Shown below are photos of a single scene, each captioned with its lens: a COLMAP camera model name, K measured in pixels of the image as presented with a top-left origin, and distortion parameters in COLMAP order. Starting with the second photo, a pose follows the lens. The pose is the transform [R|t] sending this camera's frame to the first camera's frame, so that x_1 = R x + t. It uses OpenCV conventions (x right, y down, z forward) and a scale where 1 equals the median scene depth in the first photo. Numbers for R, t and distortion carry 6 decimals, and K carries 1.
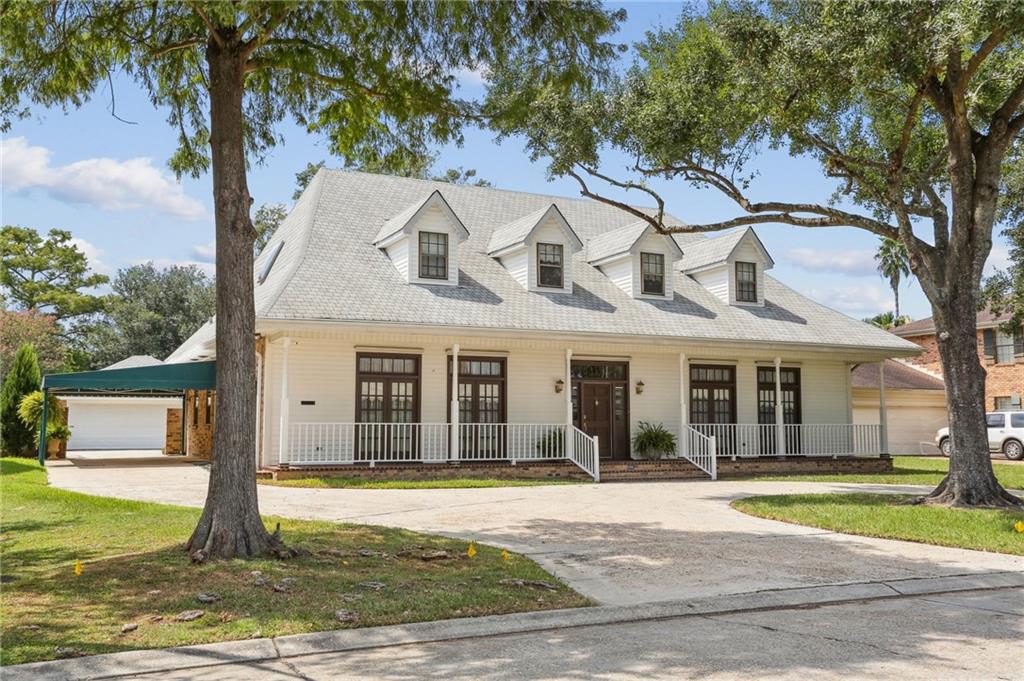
lens RADIAL K [[985.0, 0, 512.0], [0, 985.0, 340.5], [0, 0, 1]] dist [-0.008649, 0.000449]
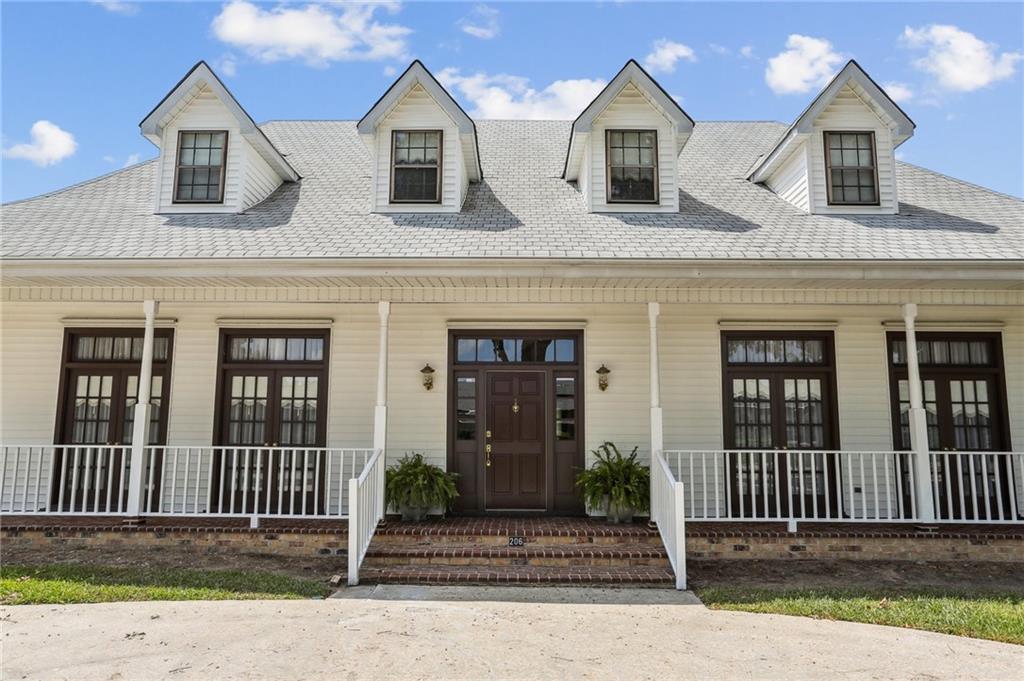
lens RADIAL K [[703.2, 0, 512.0], [0, 703.2, 340.5], [0, 0, 1]] dist [-0.053790, 0.066253]
pose [[0.891385, -0.055013, -0.449897, 0.254765], [0.034039, 0.997929, -0.054582, 0.046552], [0.451968, 0.033340, 0.891411, 0.641716]]
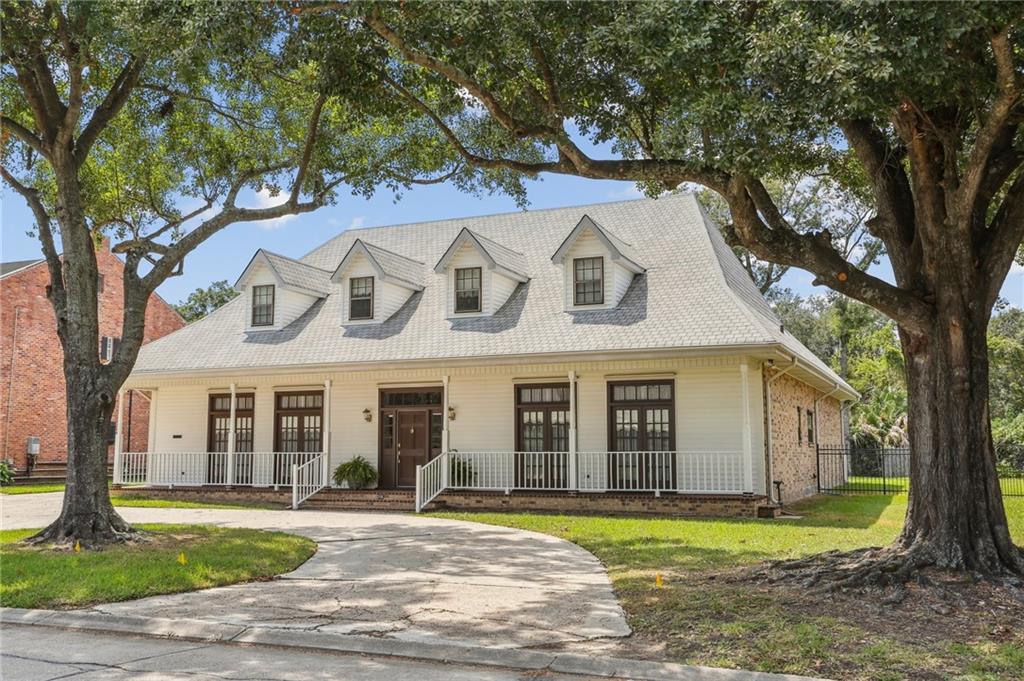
lens RADIAL K [[985.0, 0, 512.0], [0, 985.0, 340.5], [0, 0, 1]] dist [-0.008649, 0.000449]
pose [[0.644483, -0.090185, -0.759282, 0.883045], [0.068238, 0.995841, -0.060362, 0.039172], [0.761568, -0.012909, 0.647957, 0.434835]]
